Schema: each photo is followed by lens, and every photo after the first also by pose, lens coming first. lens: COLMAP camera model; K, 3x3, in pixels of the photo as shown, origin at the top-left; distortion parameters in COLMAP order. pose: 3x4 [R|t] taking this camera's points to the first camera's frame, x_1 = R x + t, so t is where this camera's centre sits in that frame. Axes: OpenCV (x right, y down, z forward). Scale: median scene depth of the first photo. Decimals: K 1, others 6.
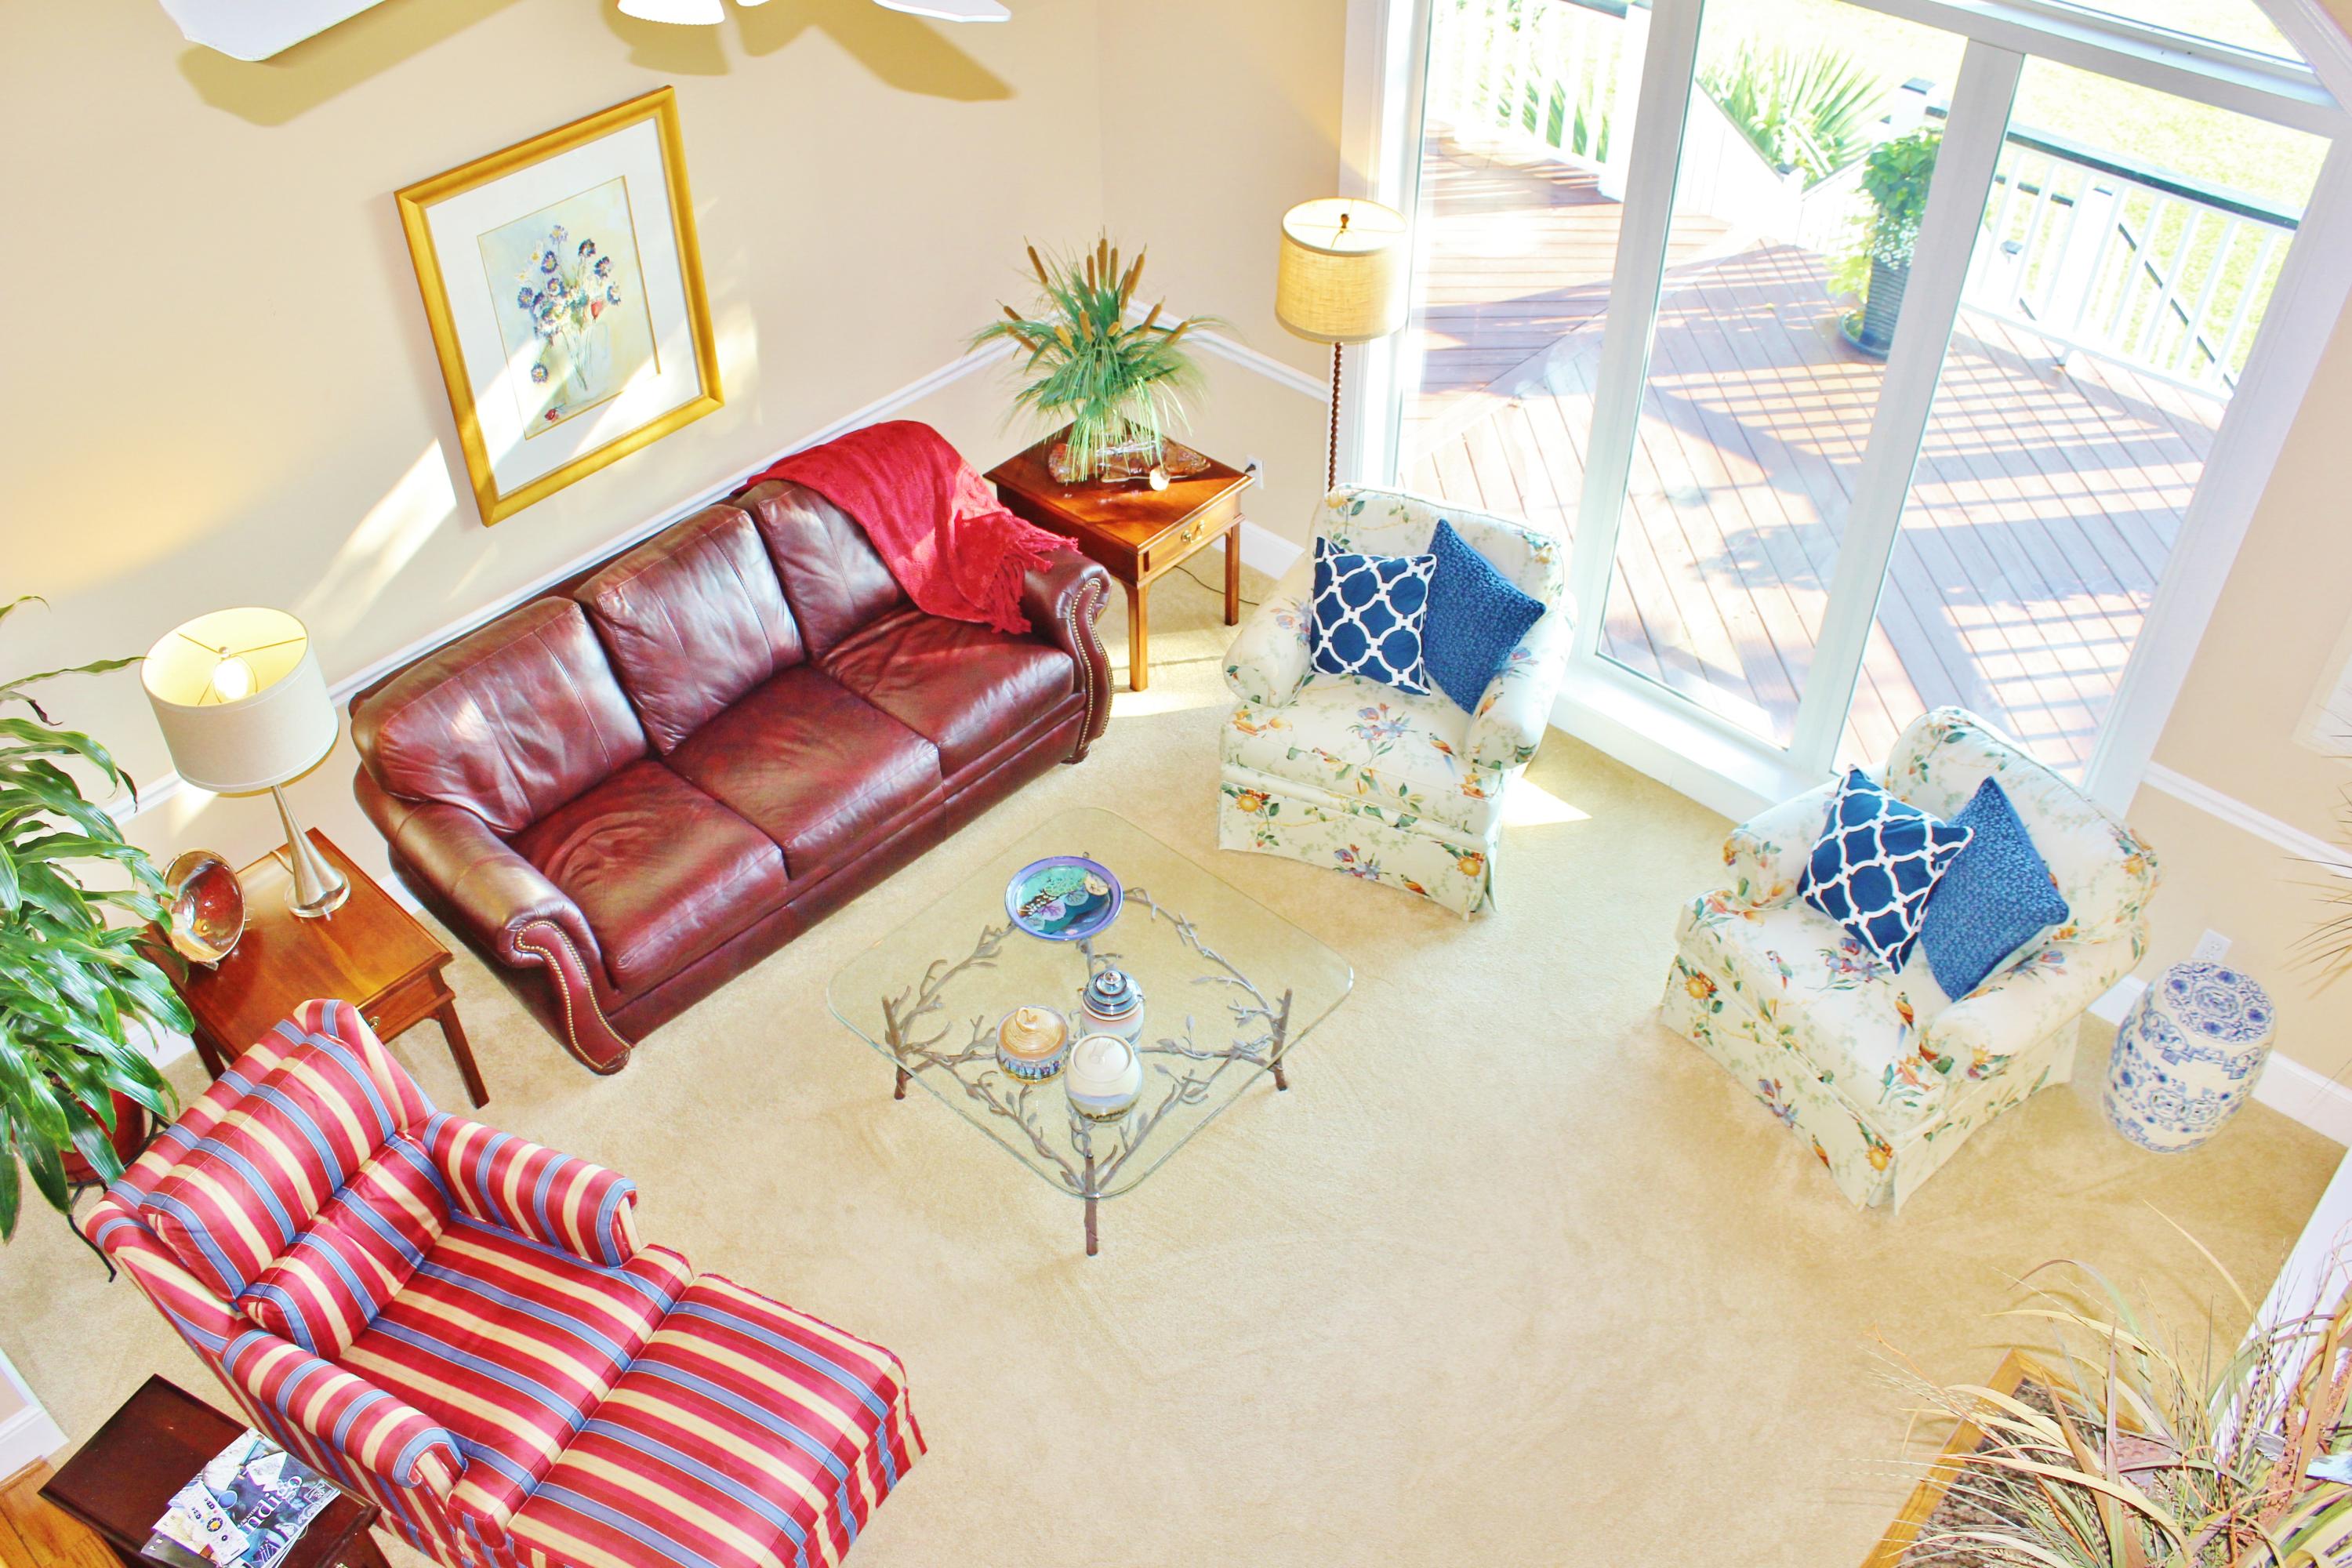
lens RADIAL K [[1985.4, 0, 1170.3], [0, 1985.4, 777.4], [0, 0, 1]] dist [-0.169496, 0.146768]
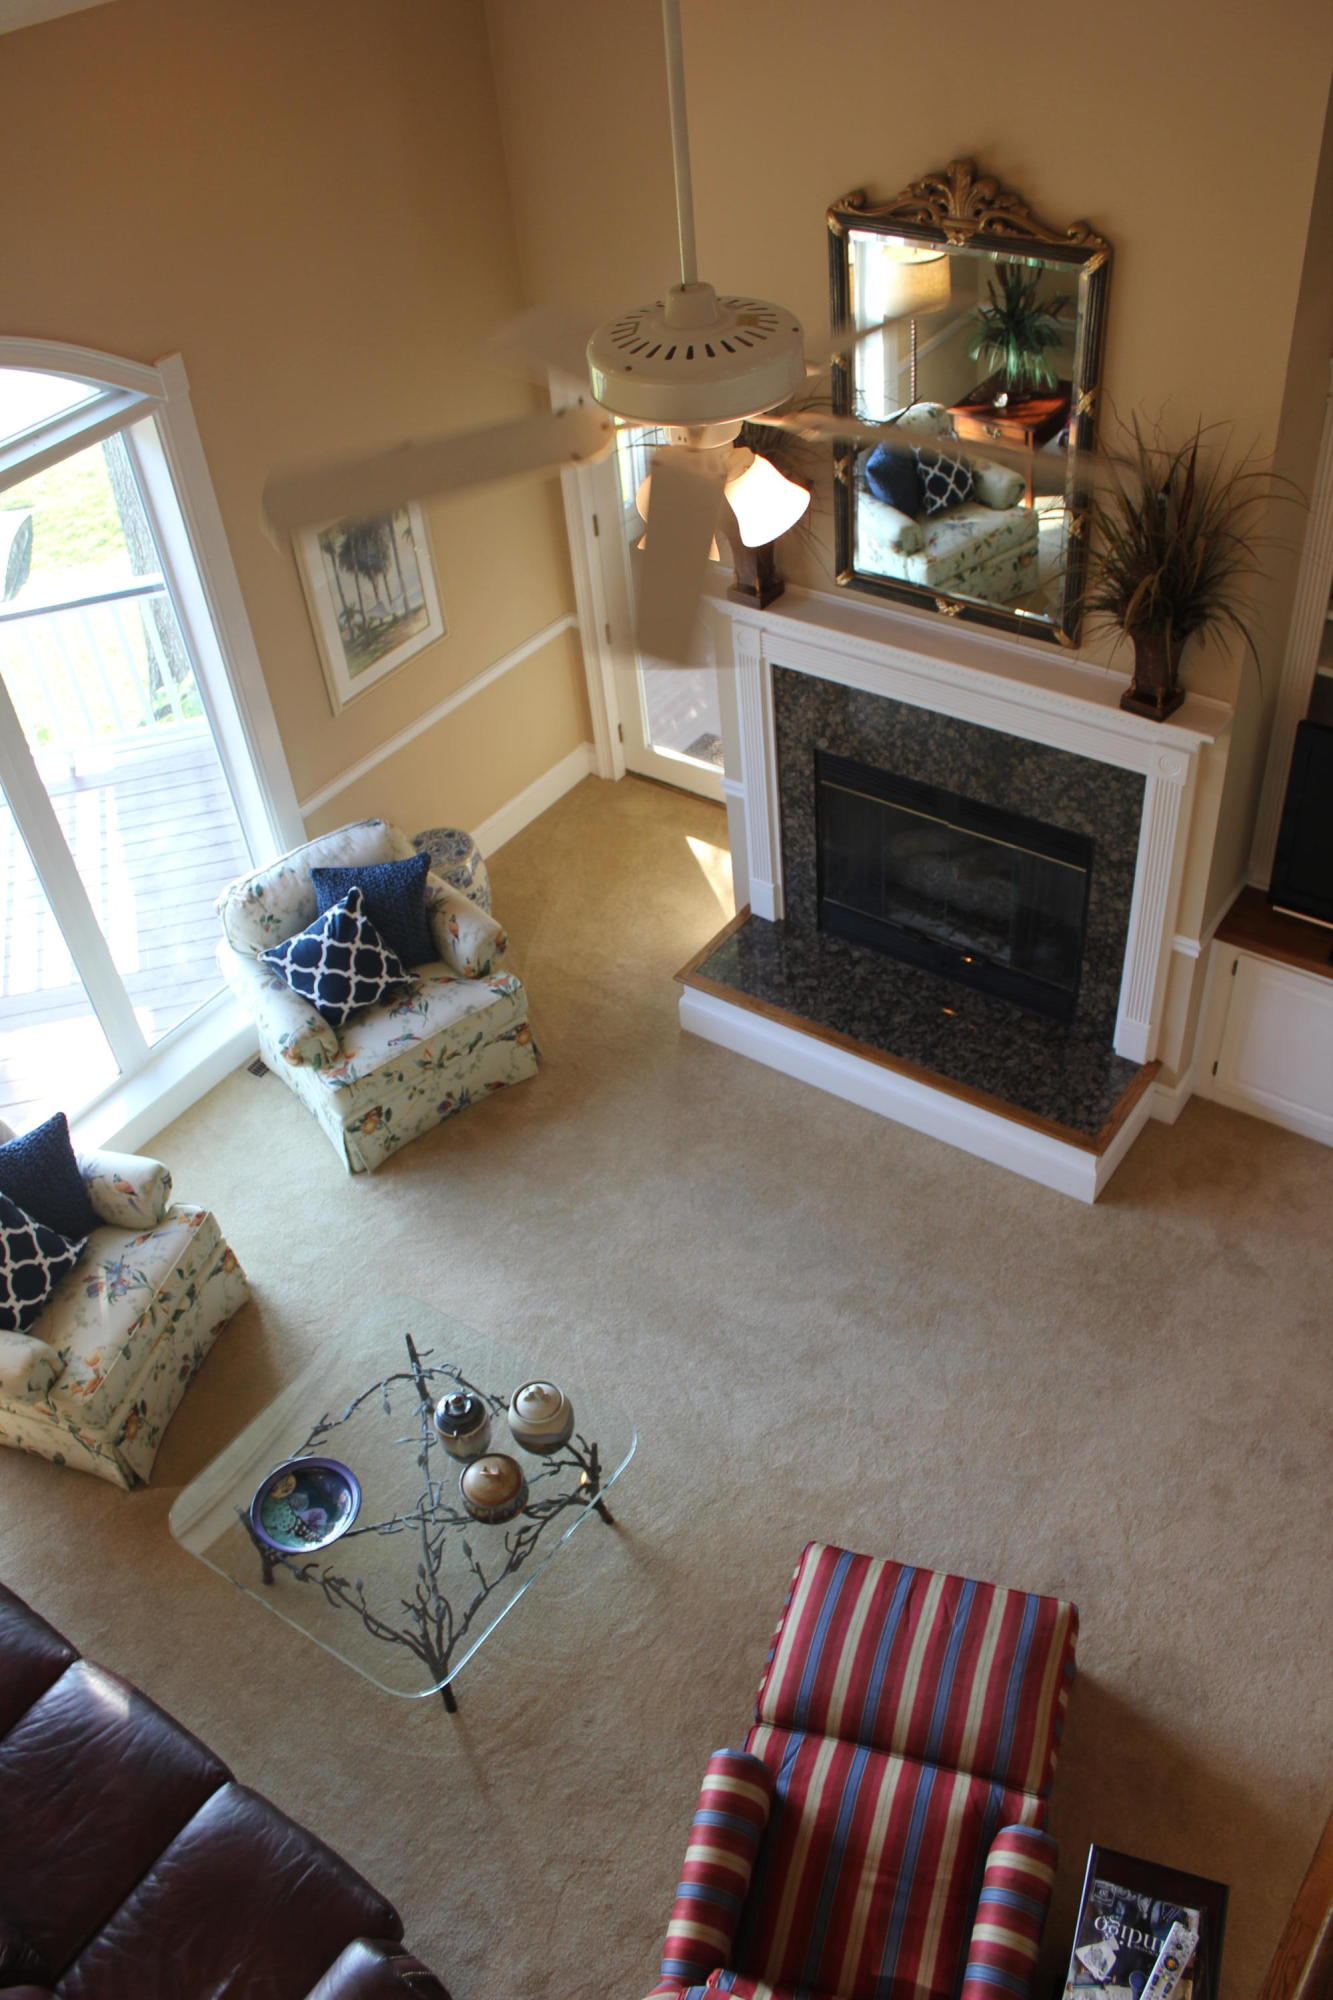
lens RADIAL K [[1688.2, 0, 666.1], [0, 1688.2, 997.1], [0, 0, 1]] dist [-0.169496, 0.146768]
pose [[-0.118094, -0.651247, 0.749620, -0.604352], [0.720141, 0.463599, 0.516210, -0.411391], [-0.683704, 0.600794, 0.414242, 0.366680]]
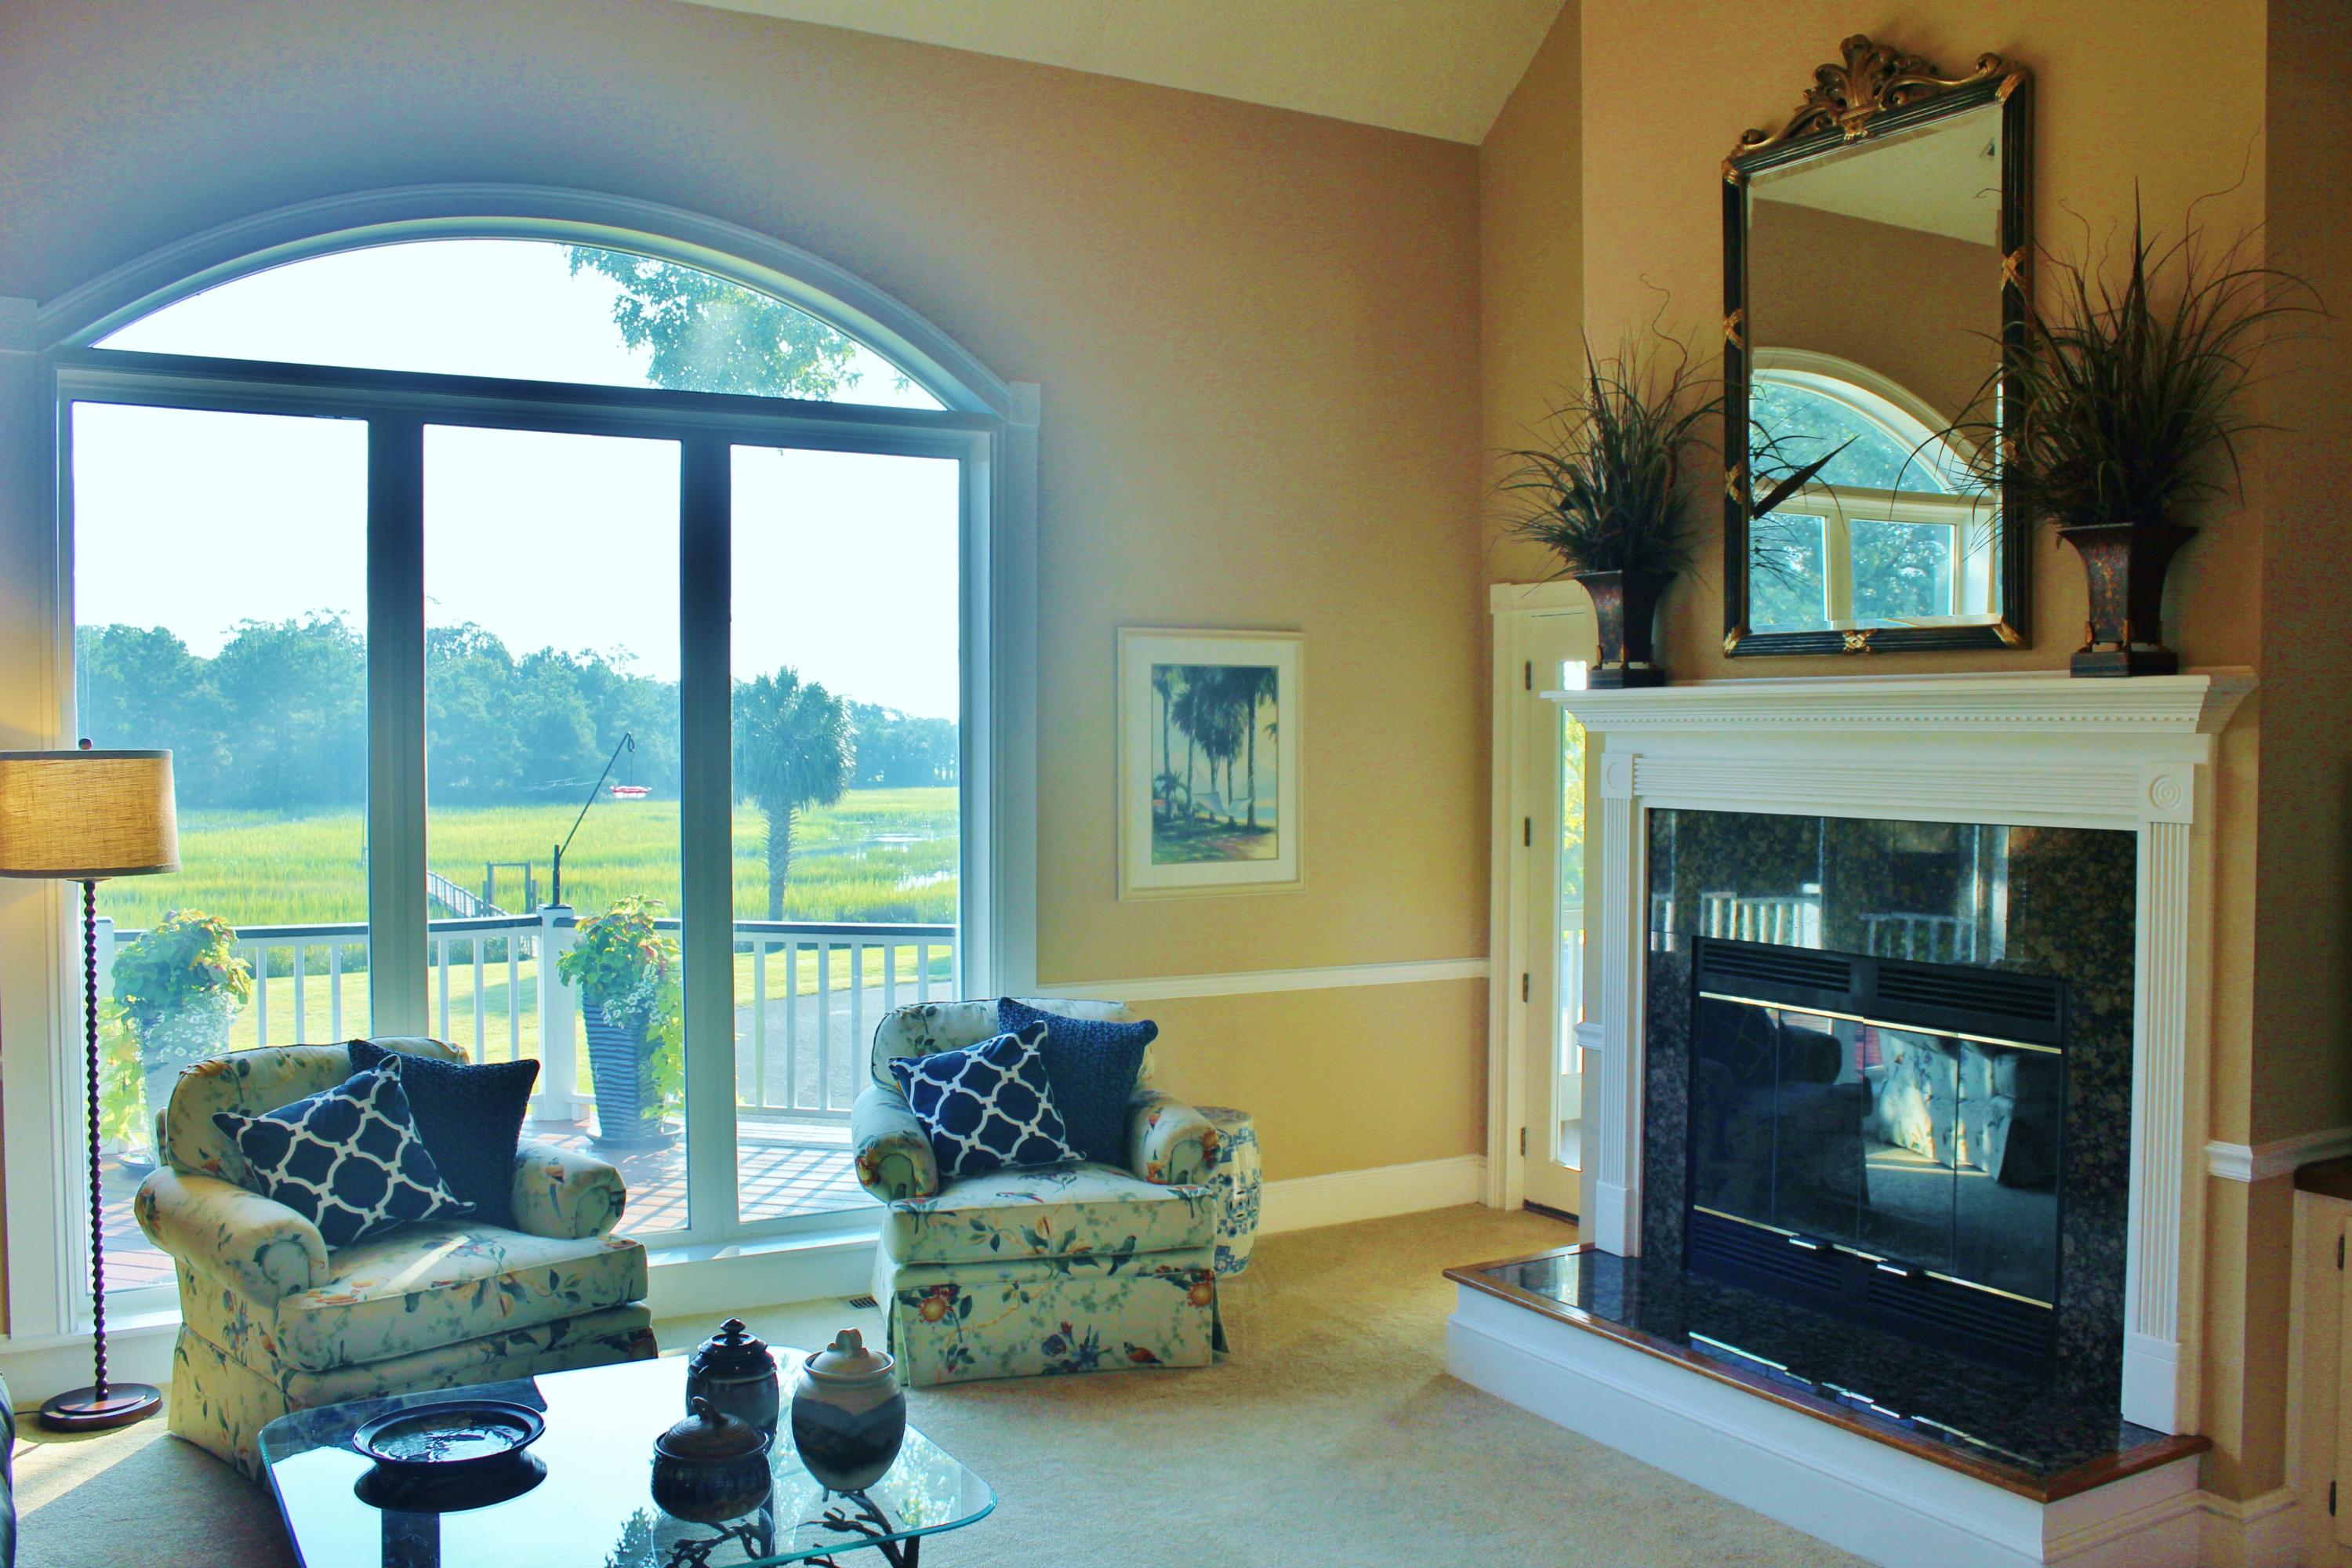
lens RADIAL K [[1985.4, 0, 1170.3], [0, 1985.4, 777.4], [0, 0, 1]] dist [-0.169496, 0.146768]
pose [[0.300428, -0.013960, 0.953702, -0.611224], [0.630673, 0.753021, -0.187647, 0.176099], [-0.715538, 0.657849, 0.235033, 0.595166]]
